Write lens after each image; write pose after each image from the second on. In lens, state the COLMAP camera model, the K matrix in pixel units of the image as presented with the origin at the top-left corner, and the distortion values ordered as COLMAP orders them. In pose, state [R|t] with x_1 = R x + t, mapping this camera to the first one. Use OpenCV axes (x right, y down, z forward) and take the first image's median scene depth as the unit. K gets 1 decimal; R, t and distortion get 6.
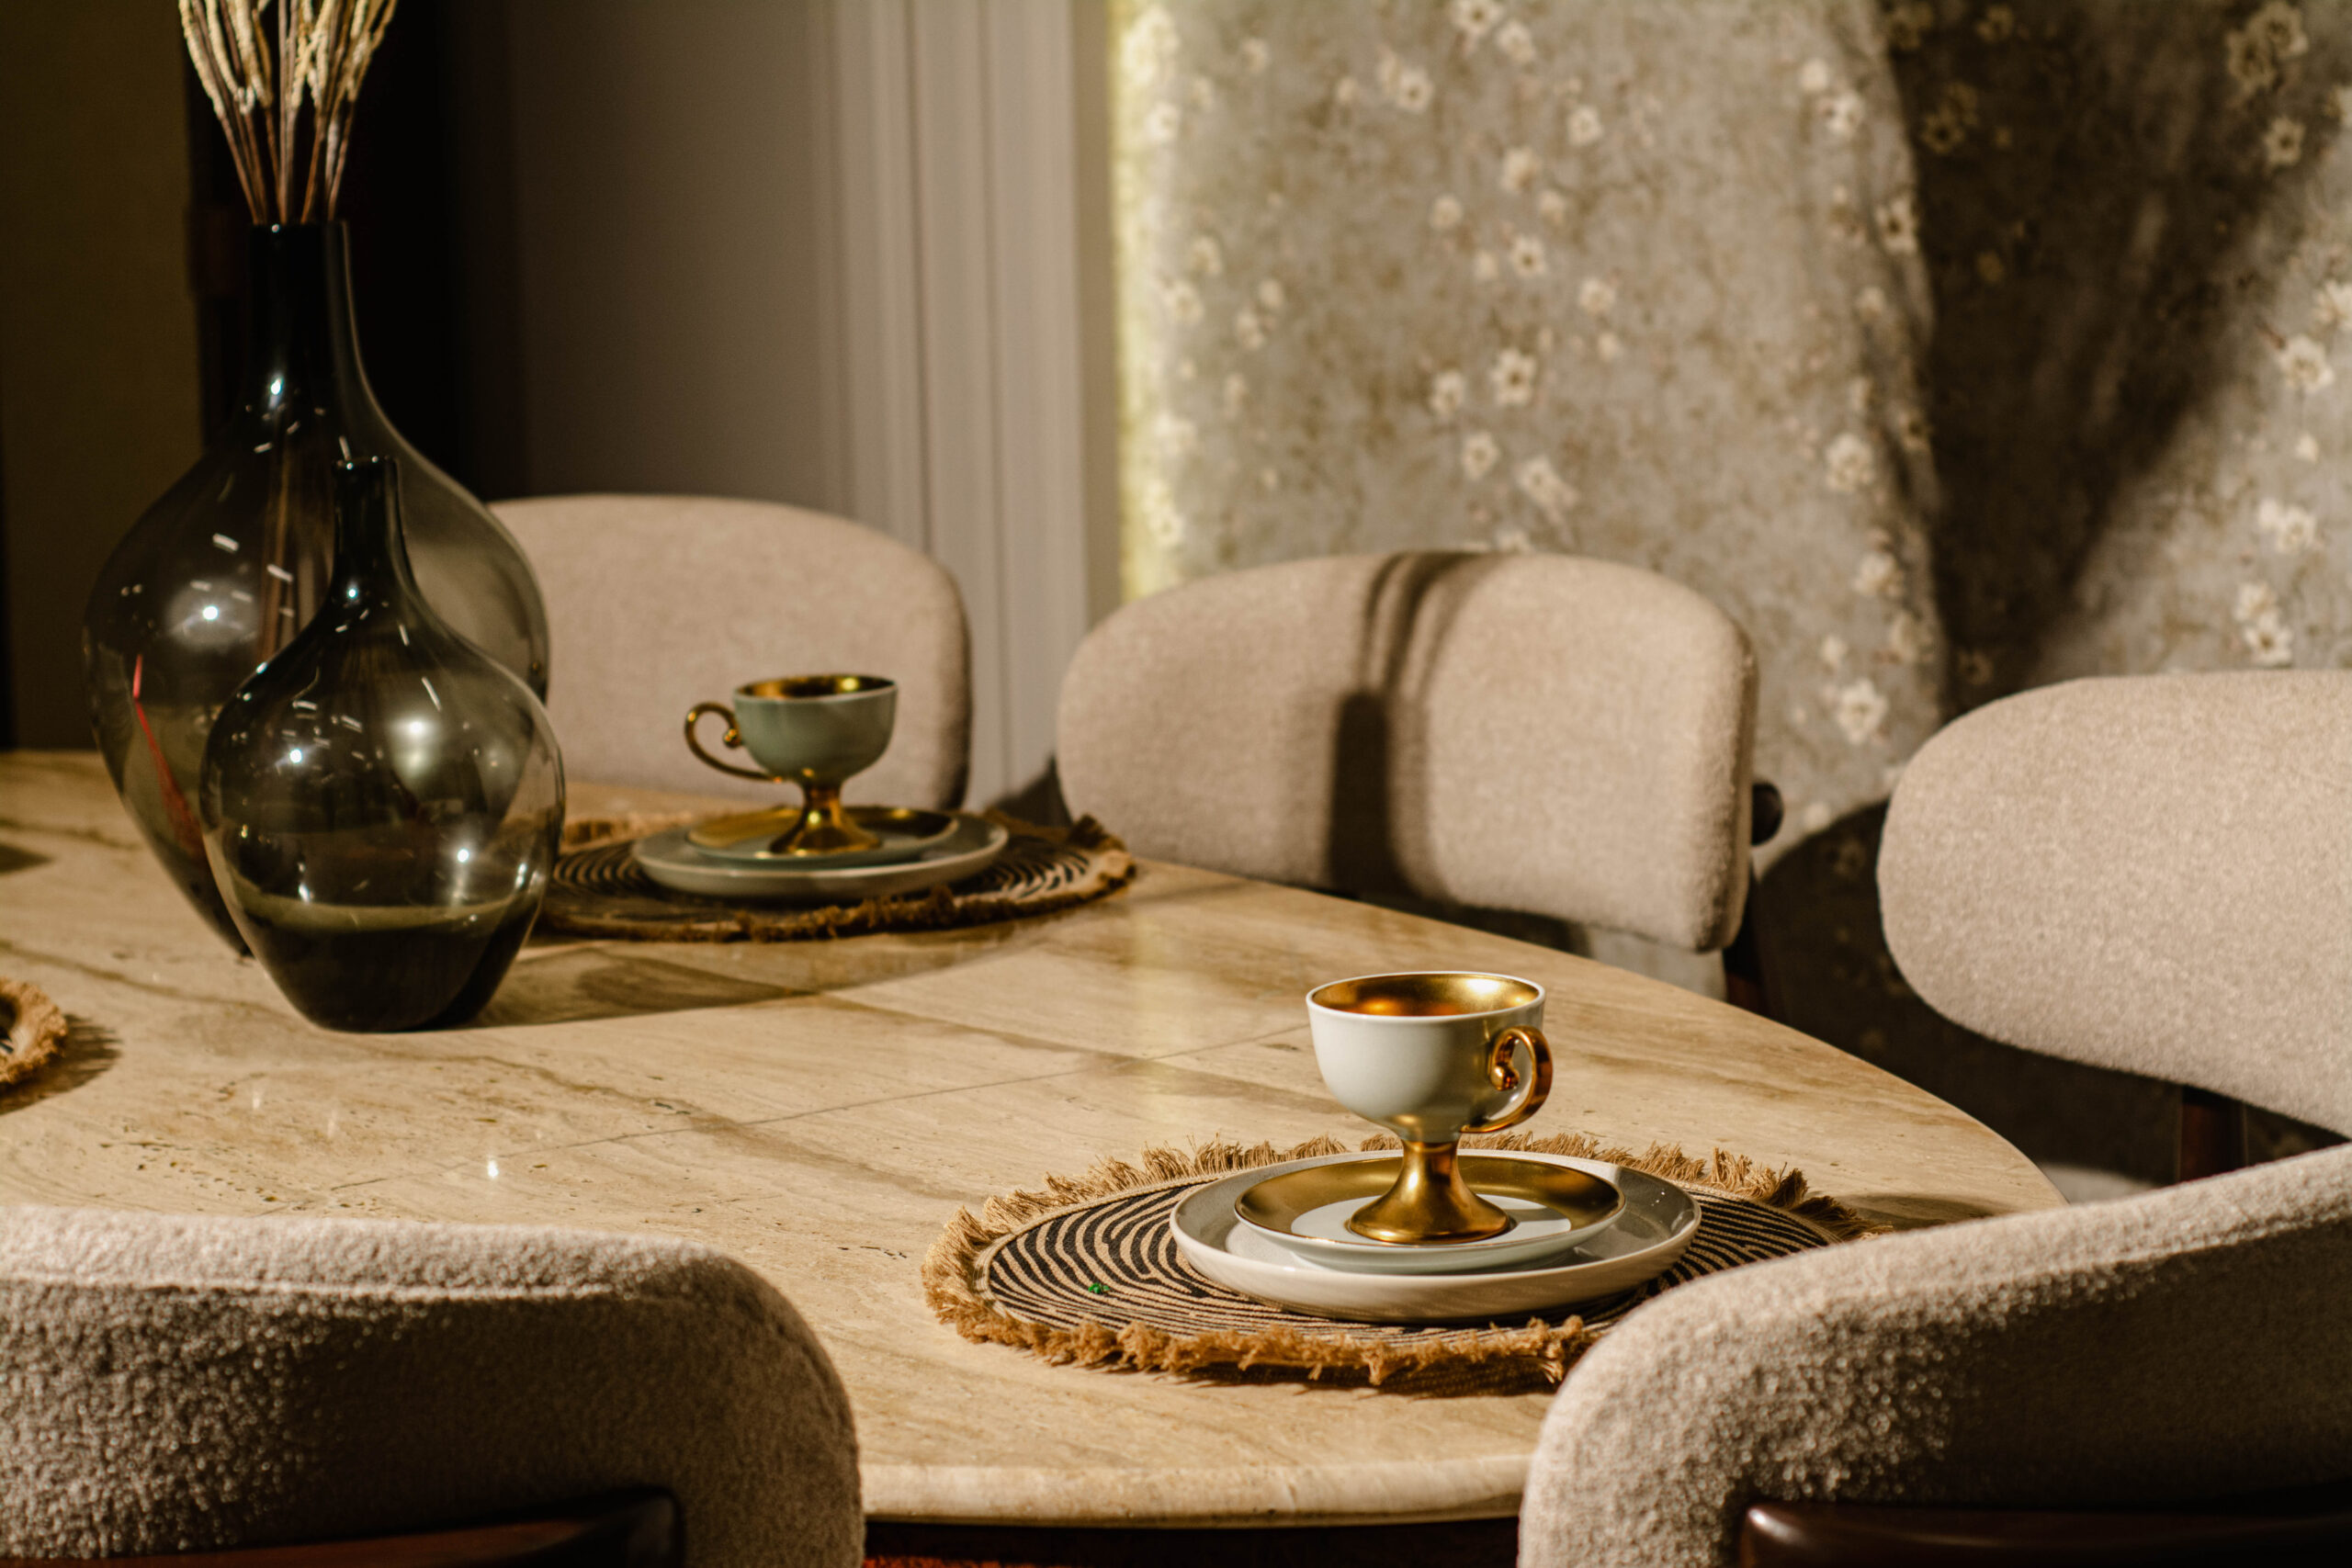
lens RADIAL K [[5307.7, 0, 1175.0], [0, 5307.7, 789.1], [0, 0, 1]] dist [-0.016381, 0.000000]
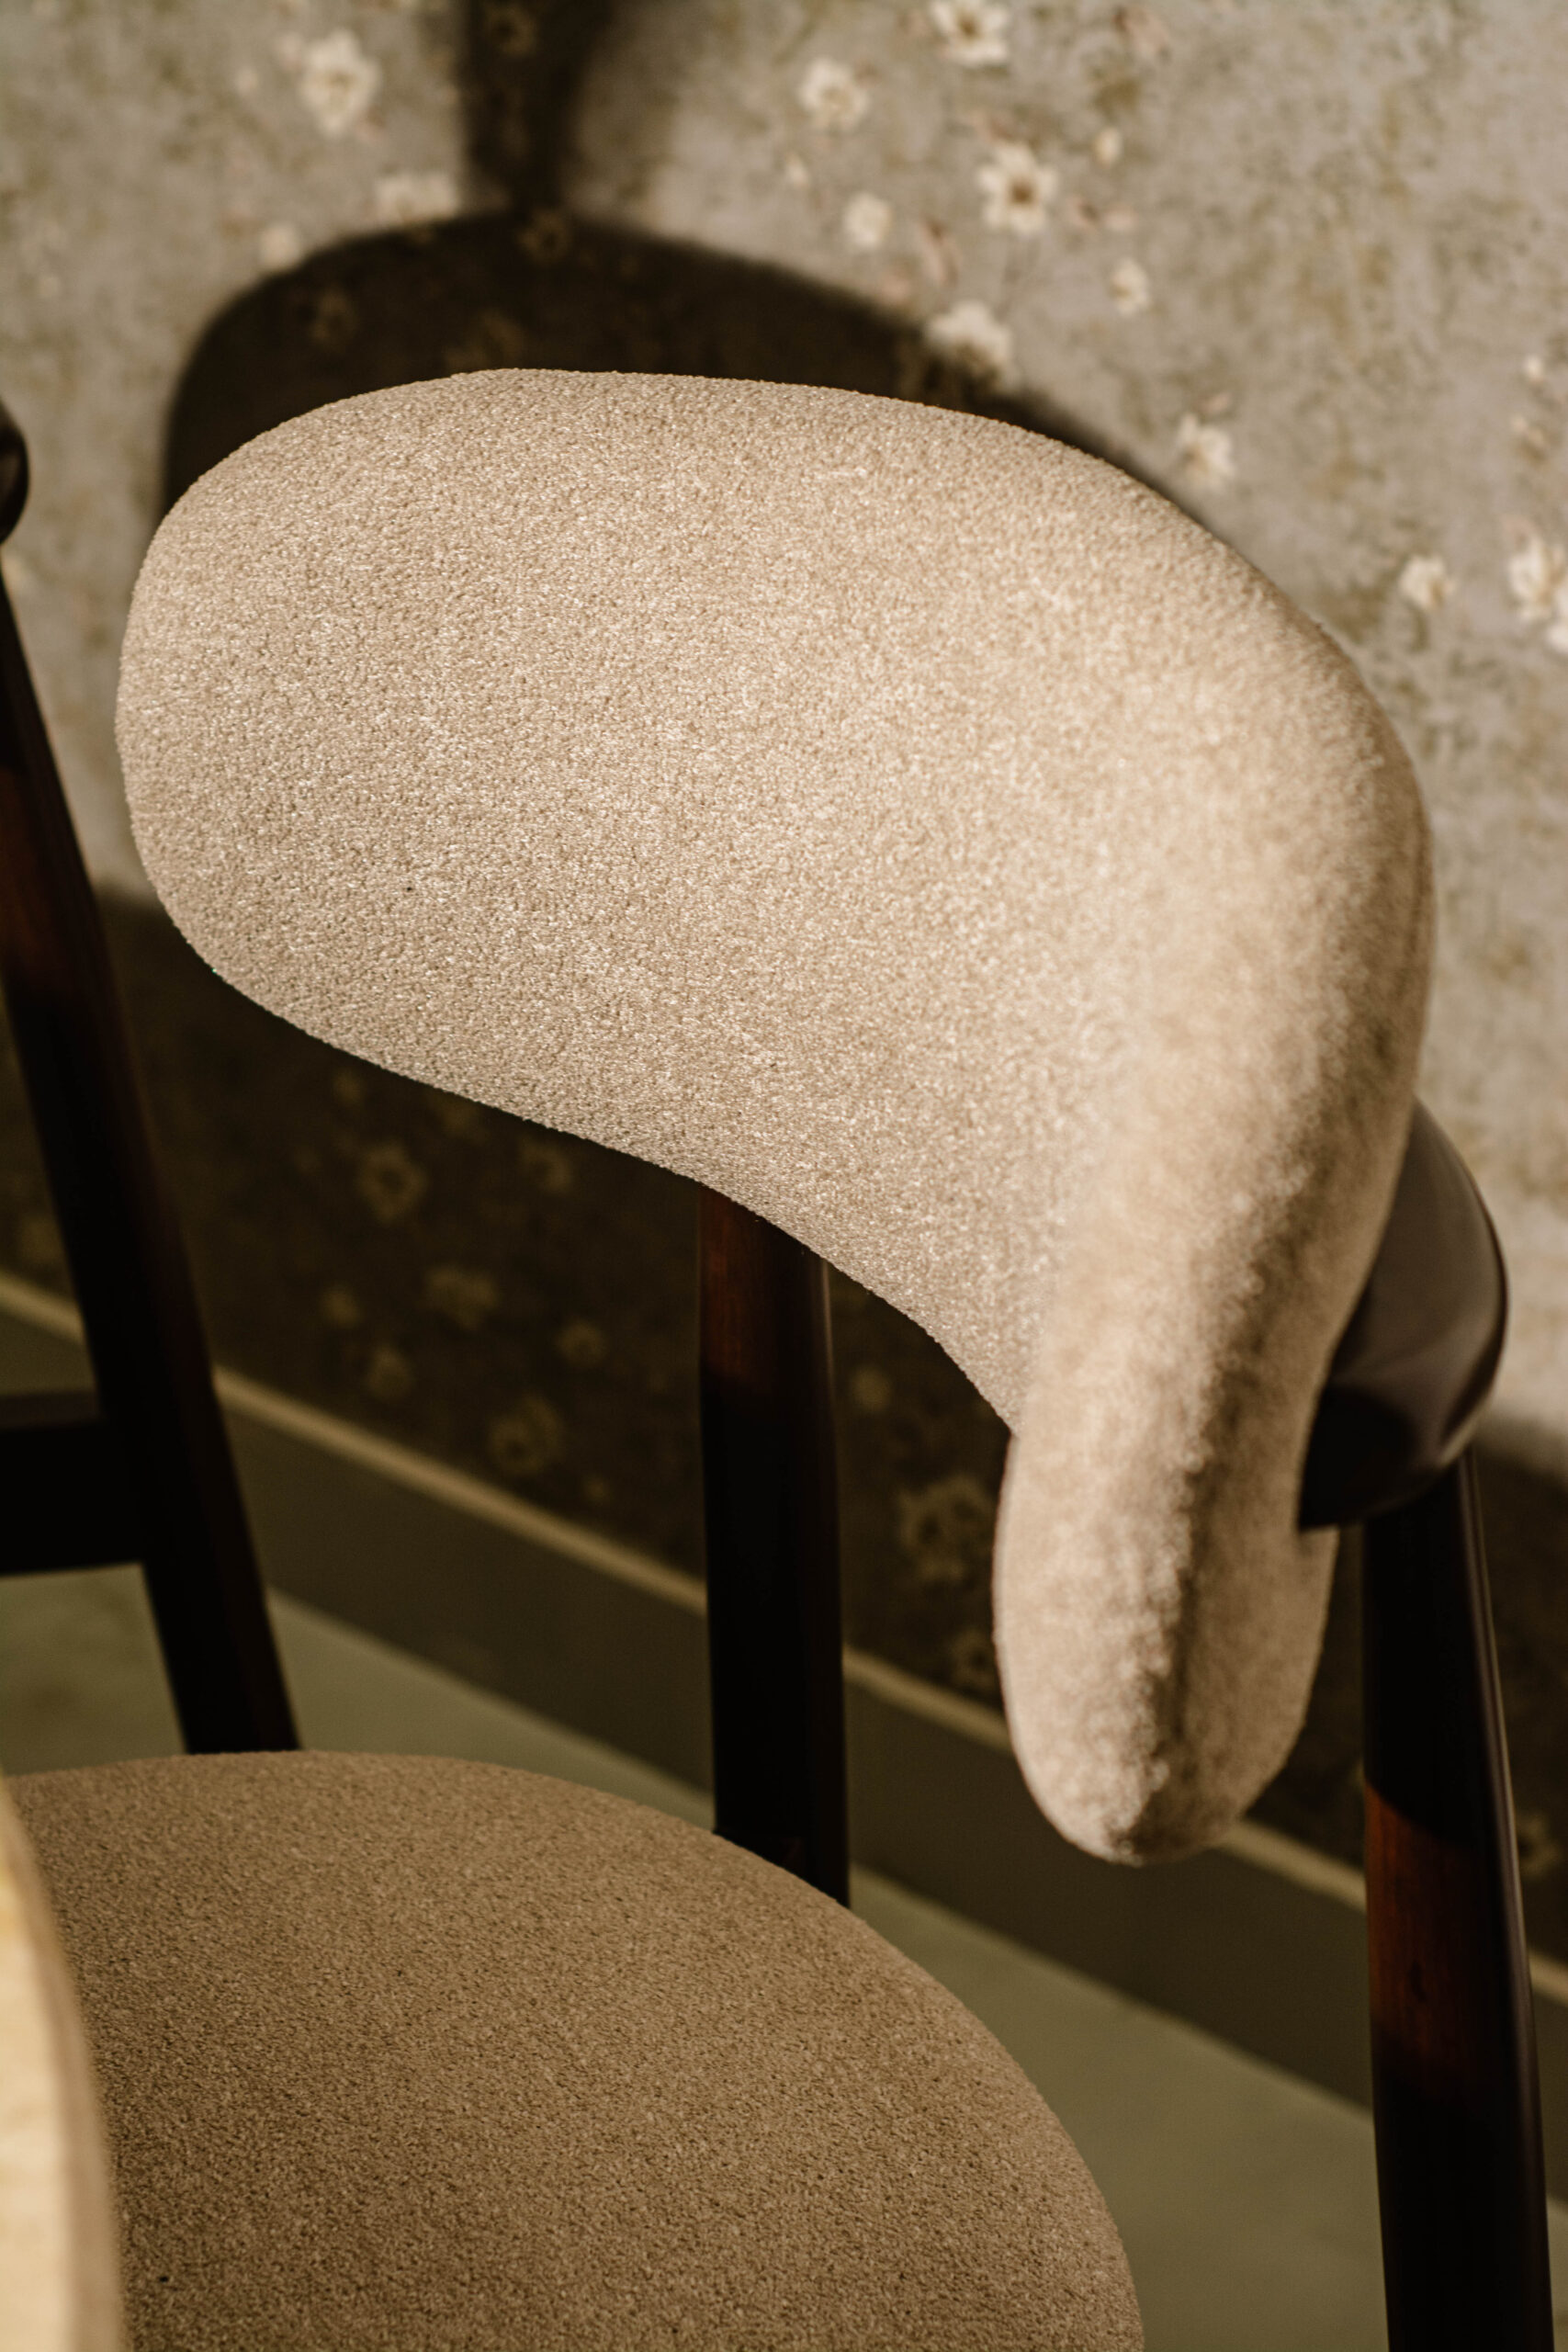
lens RADIAL K [[5307.7, 0, 787.5], [0, 5307.7, 1173.6], [0, 0, 1]] dist [-0.016381, 0.000000]
pose [[0.992416, -0.040363, 0.116110, 0.138214], [0.005333, 0.957802, 0.287378, -0.091813], [-0.122810, -0.284580, 0.950753, 0.500918]]
